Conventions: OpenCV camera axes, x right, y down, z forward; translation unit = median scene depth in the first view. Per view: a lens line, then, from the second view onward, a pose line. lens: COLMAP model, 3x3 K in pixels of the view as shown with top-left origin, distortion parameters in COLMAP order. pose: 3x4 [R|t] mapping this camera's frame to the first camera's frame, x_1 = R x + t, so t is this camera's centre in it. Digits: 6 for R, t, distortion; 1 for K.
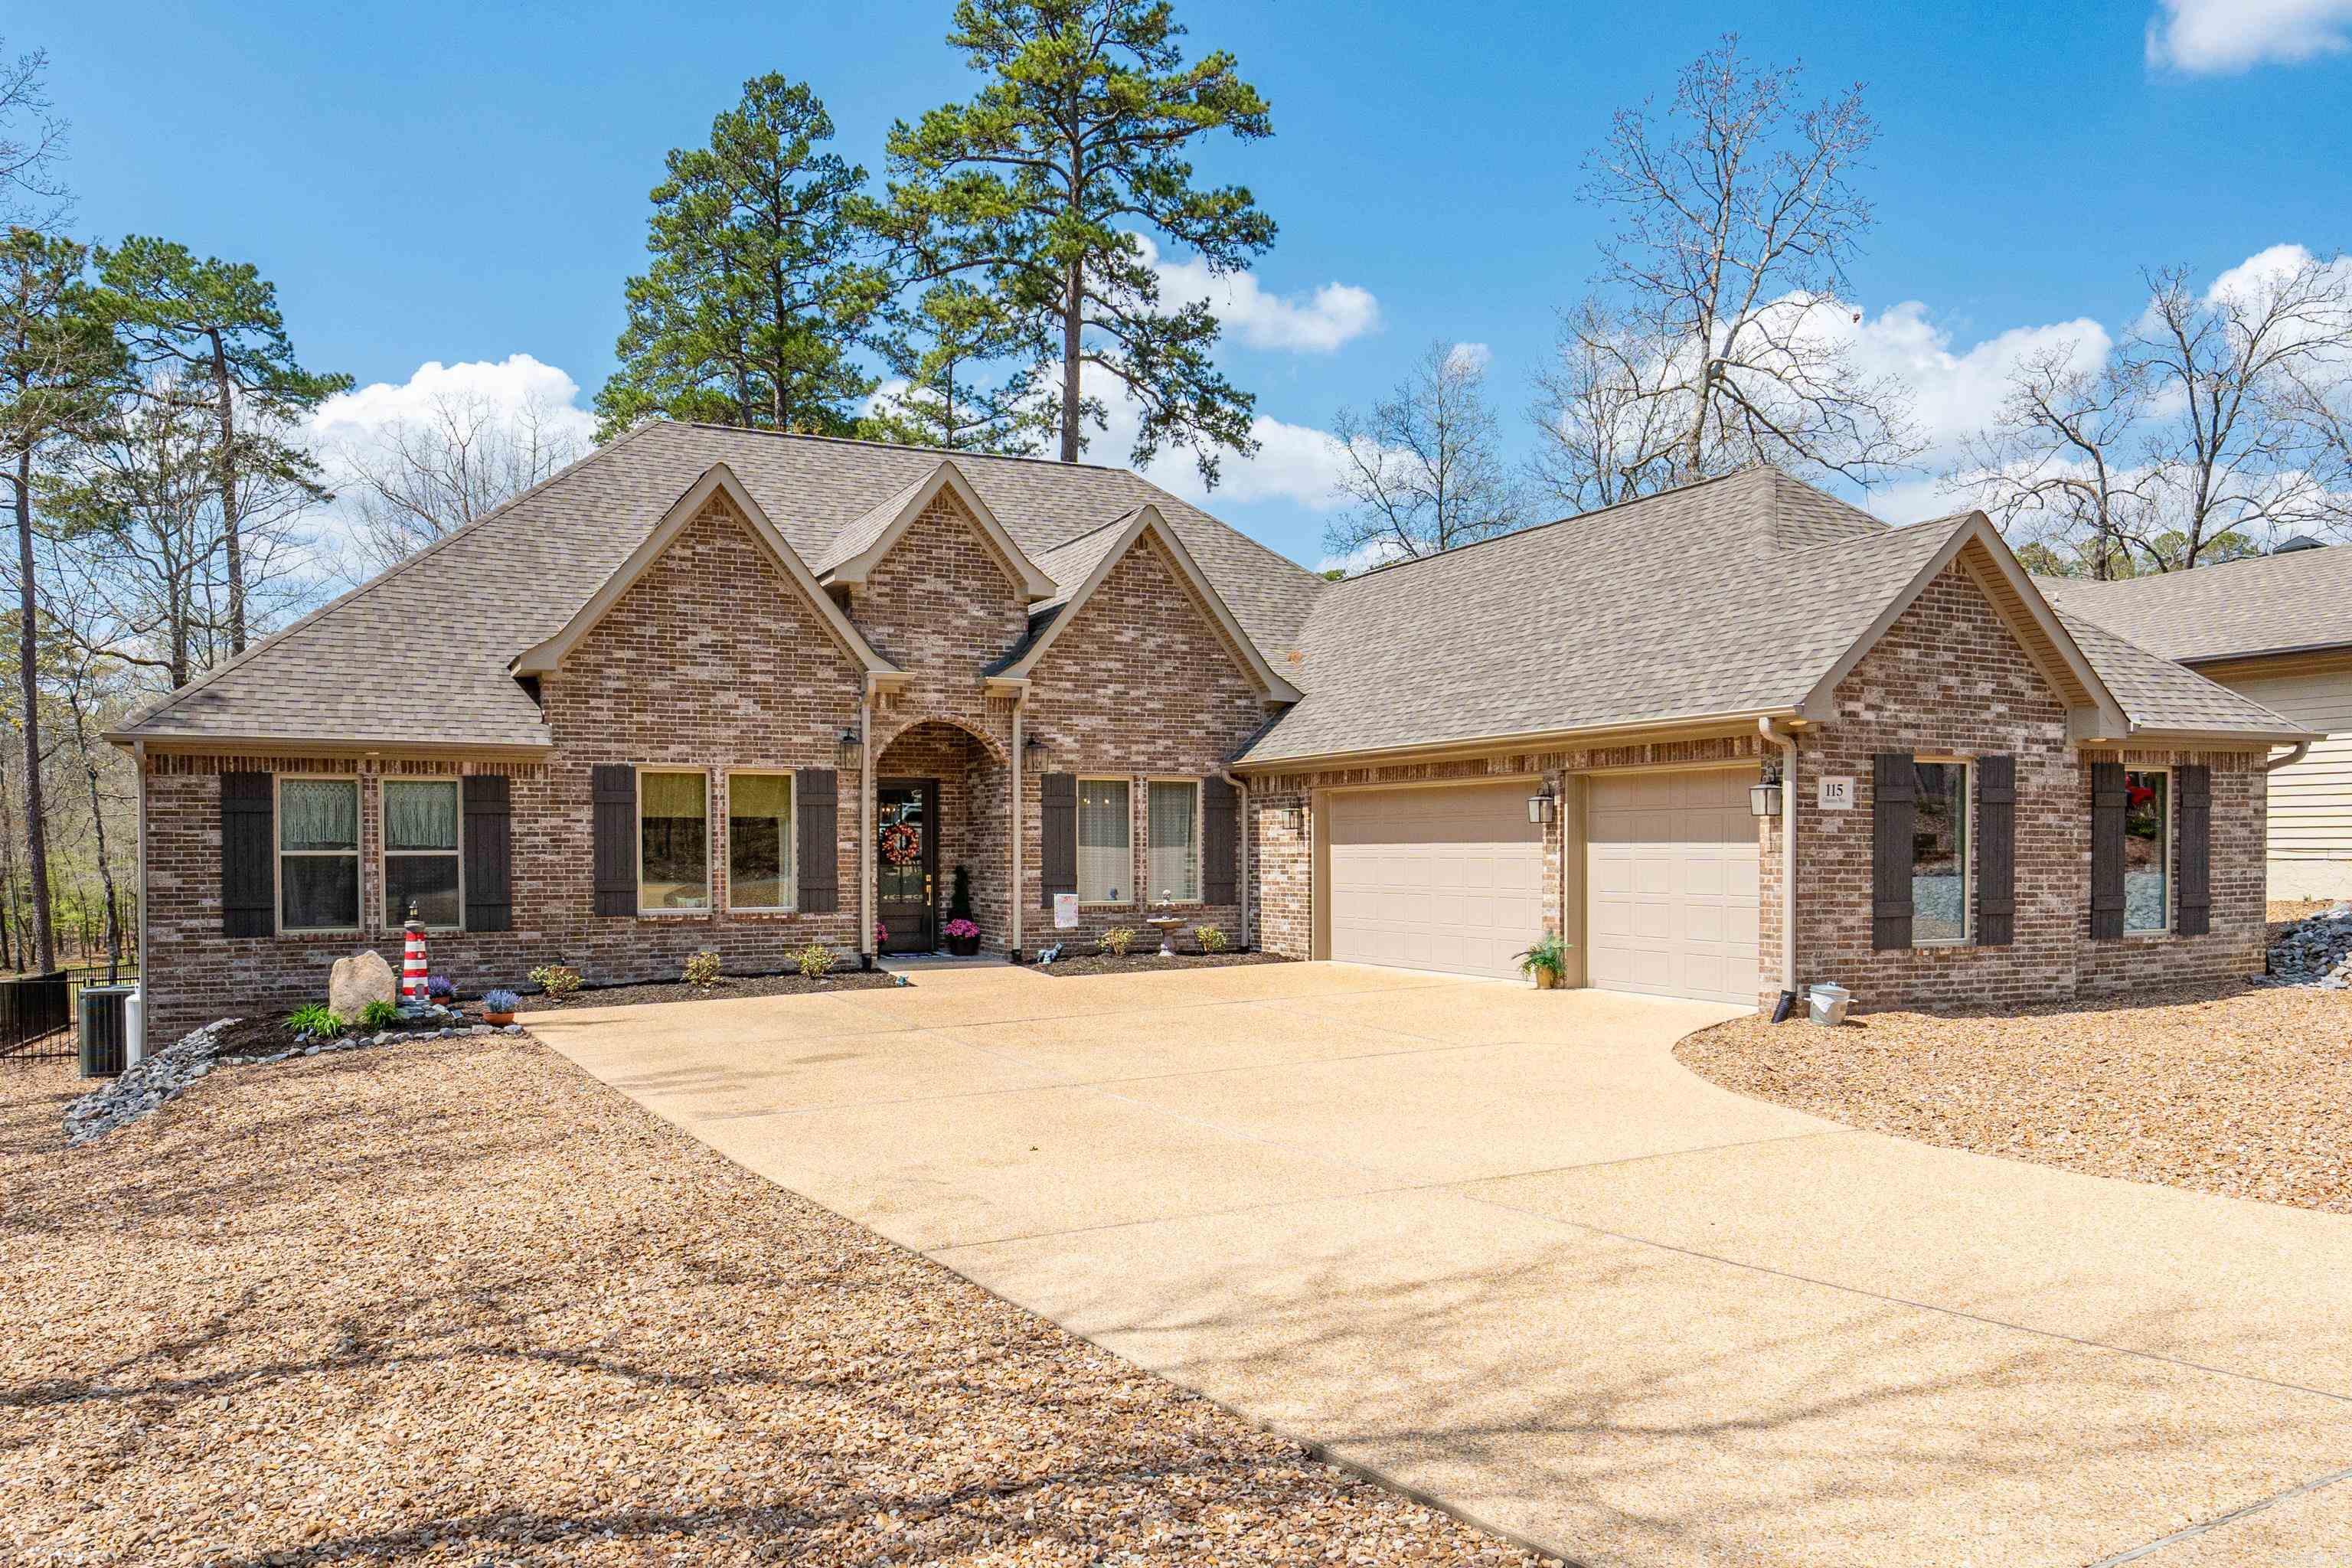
lens RADIAL K [[1650.7, 0, 1179.1], [0, 1650.7, 894.7], [0, 0, 1]] dist [-0.005282, 0.001684]
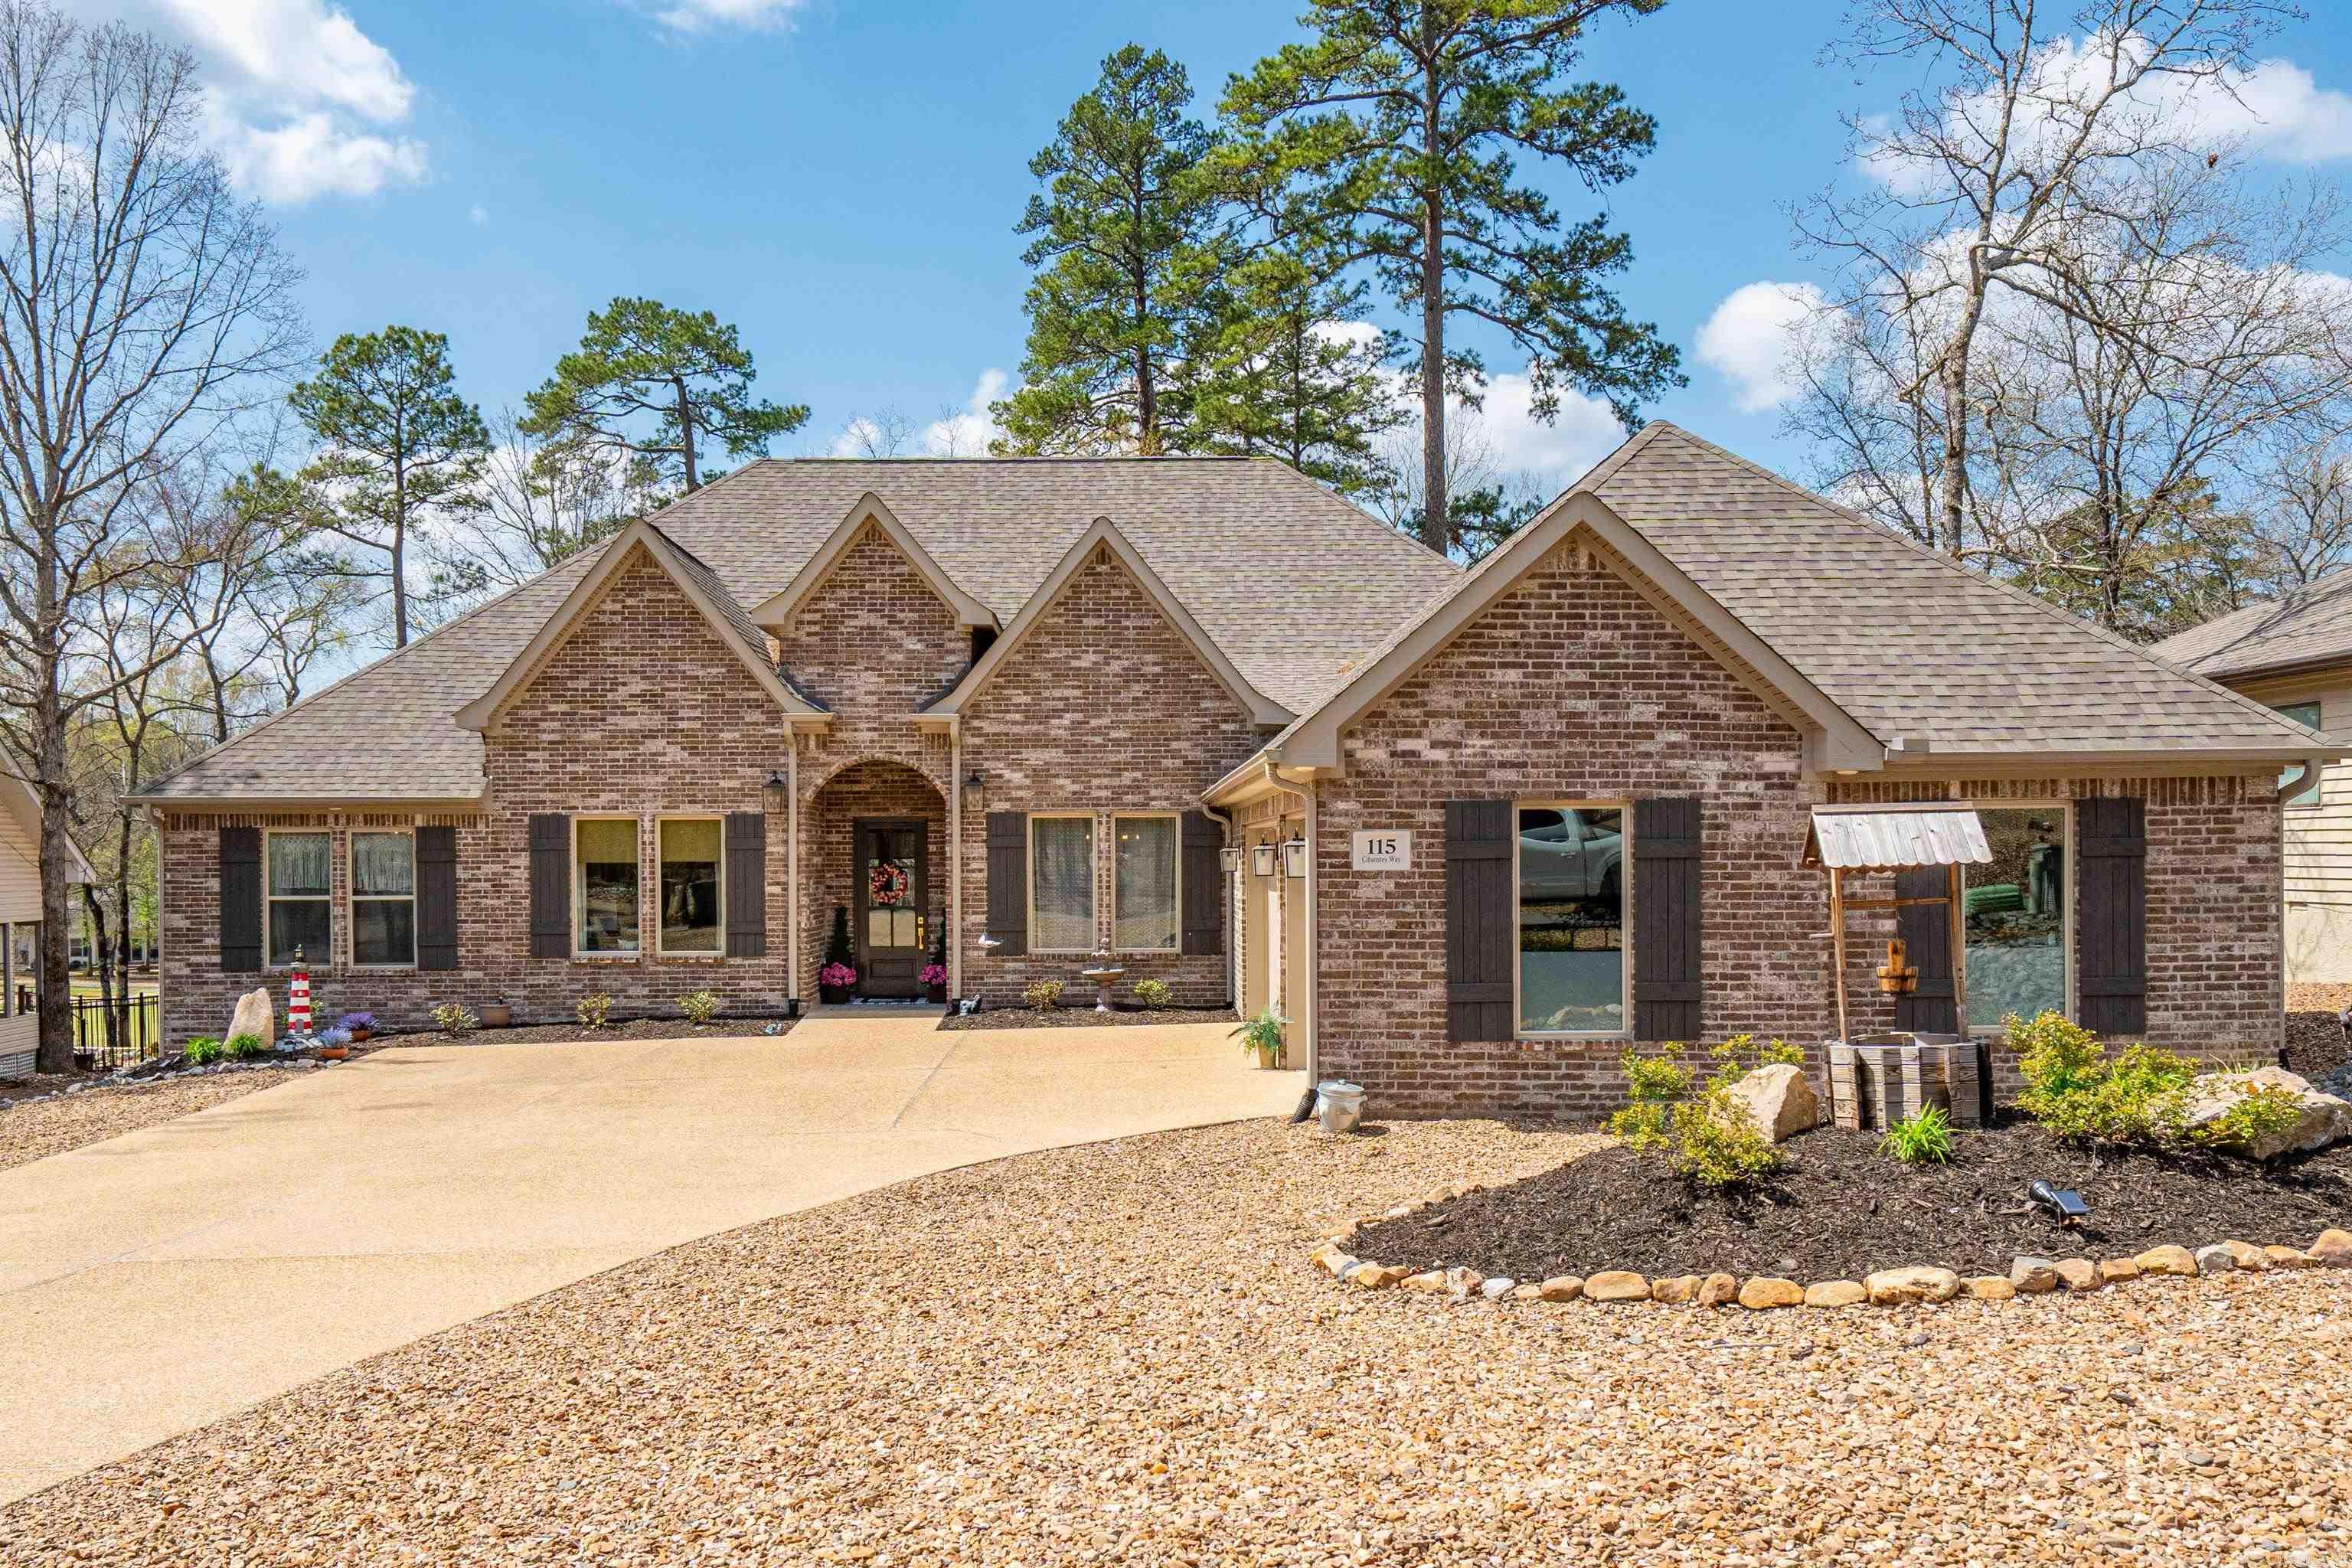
lens RADIAL K [[1928.1, 0, 1179.7], [0, 1928.1, 881.4], [0, 0, 1]] dist [0.003108, 0.002697]
pose [[0.904344, 0.004012, -0.426786, 0.511579], [-0.009504, 0.999897, -0.010739, -0.024718], [0.426699, 0.013768, 0.904289, 0.058773]]
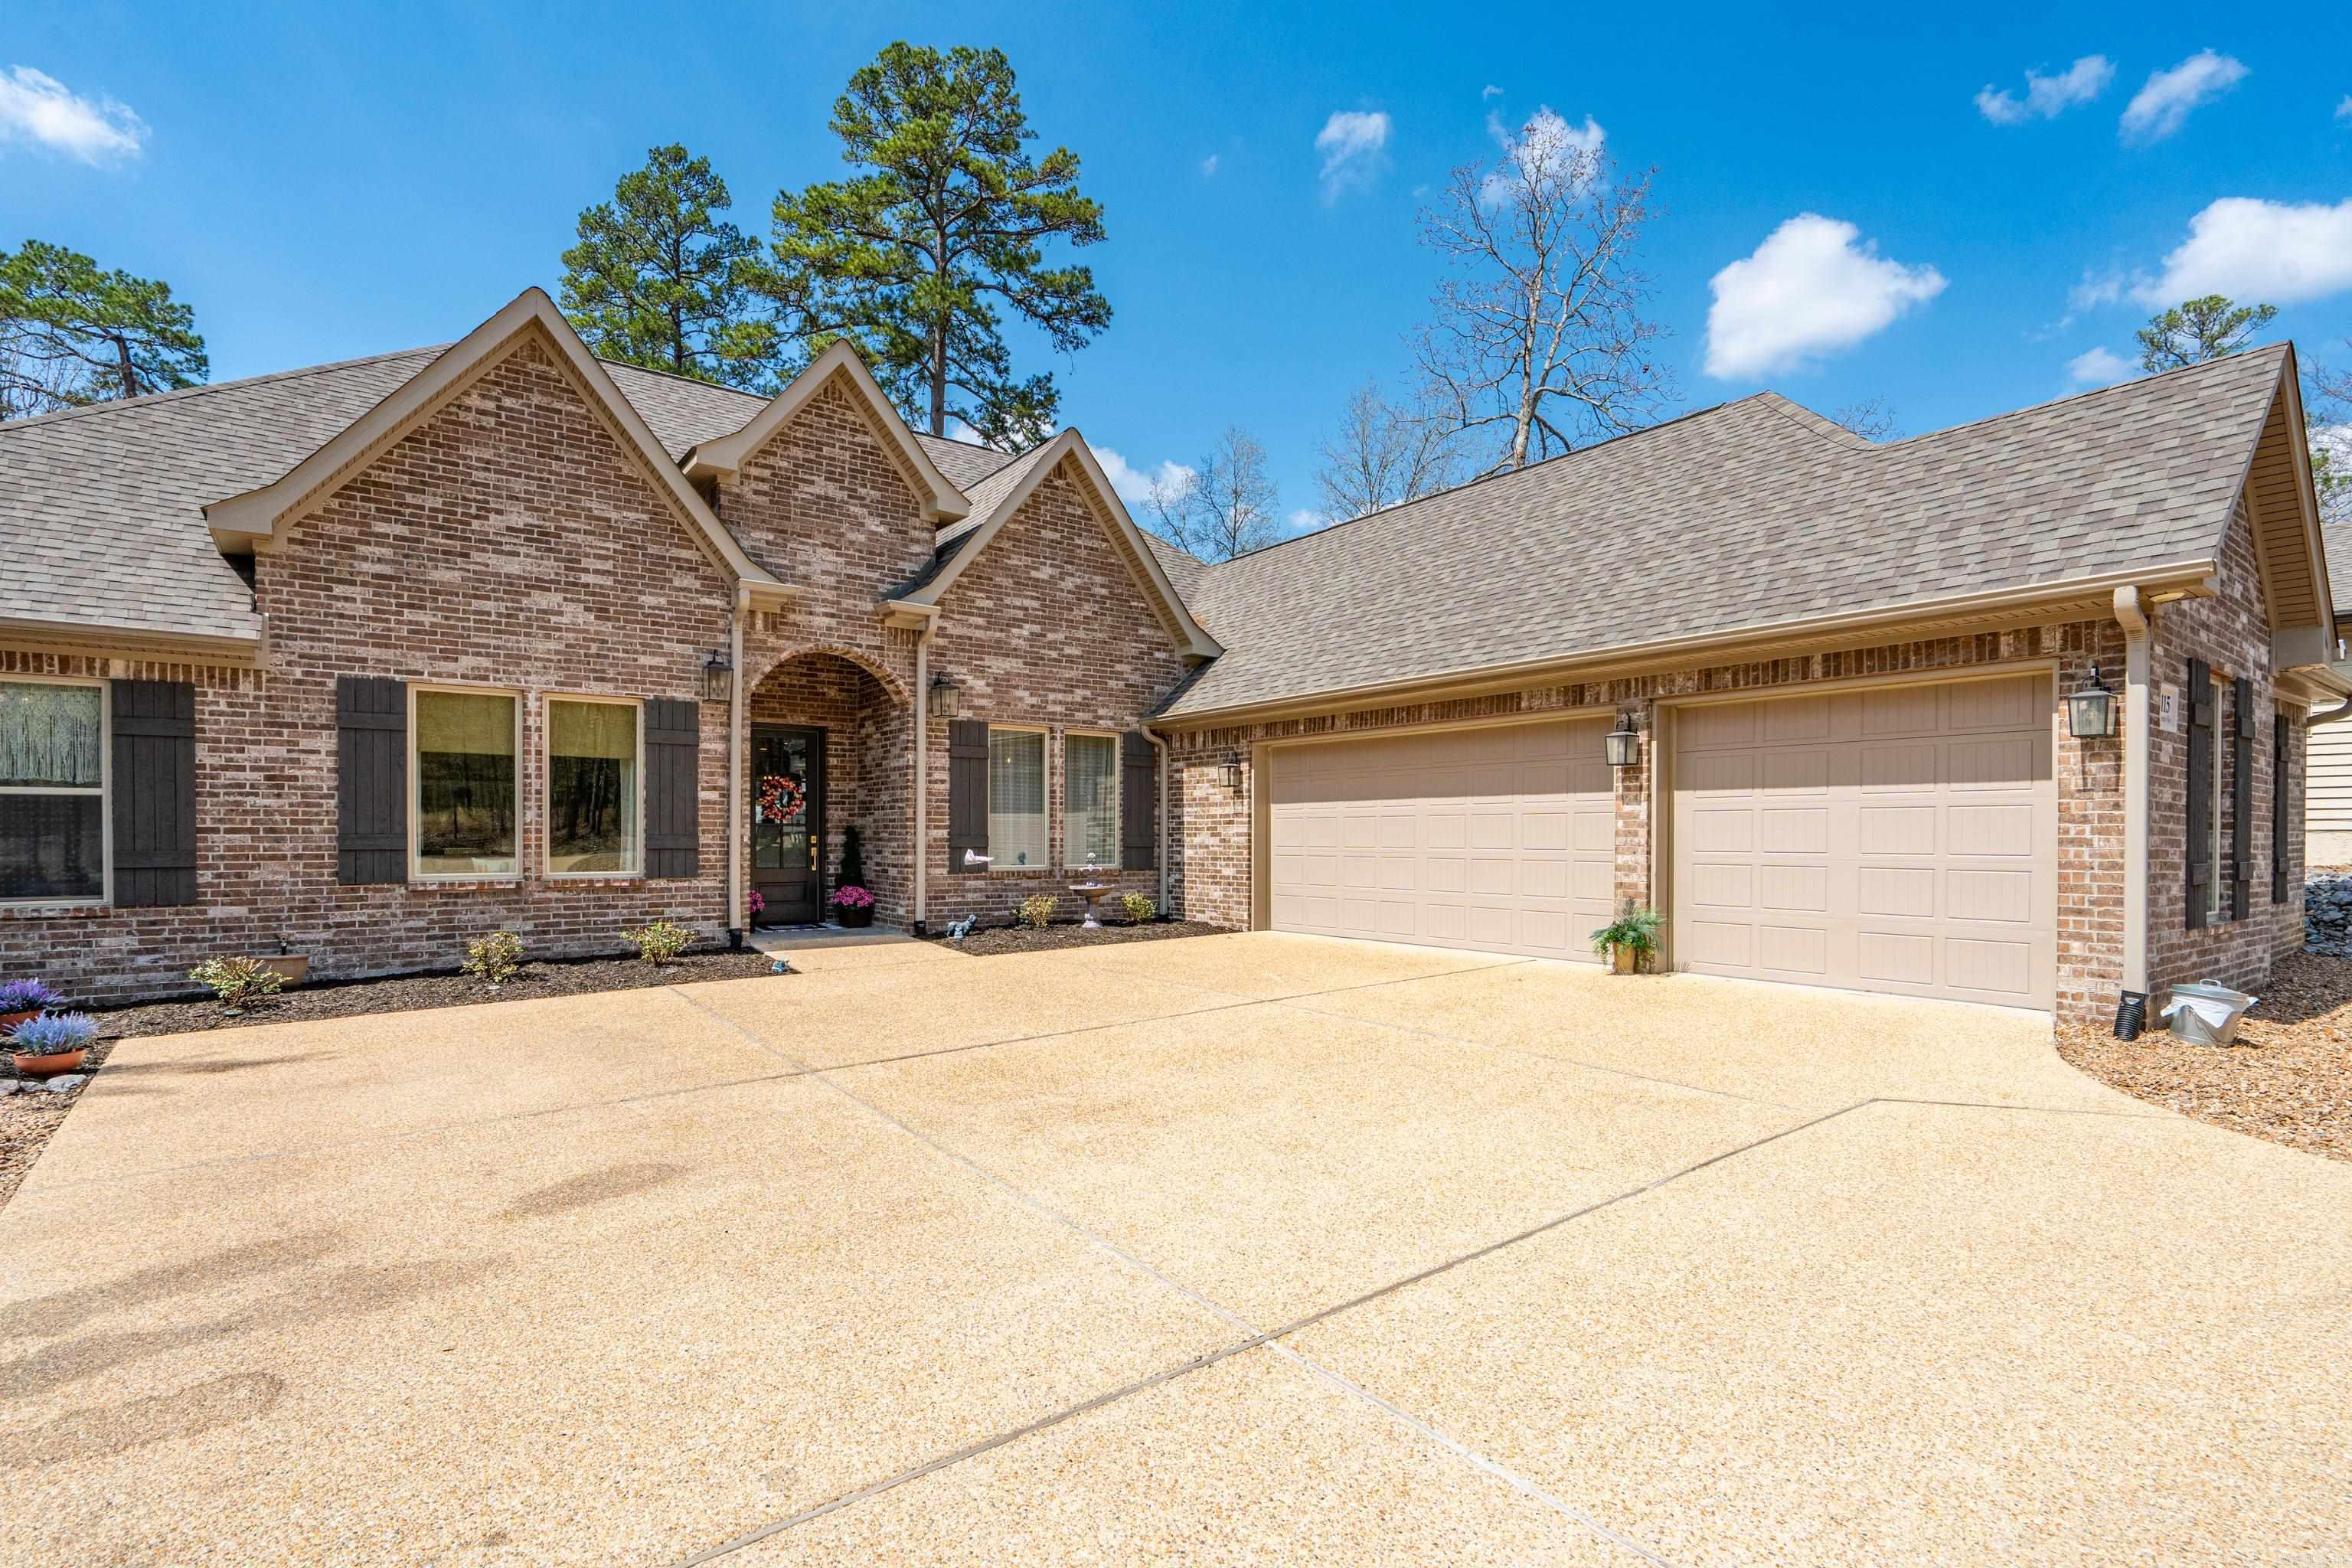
lens RADIAL K [[1082.1, 0, 1162.1], [0, 1082.1, 845.1], [0, 0, 1]] dist [0.000089, 0.000811]
pose [[0.985888, 0.004399, 0.167349, -0.071870], [-0.001091, 0.999802, -0.019857, 0.004720], [-0.167403, 0.019395, 0.985698, 0.440249]]
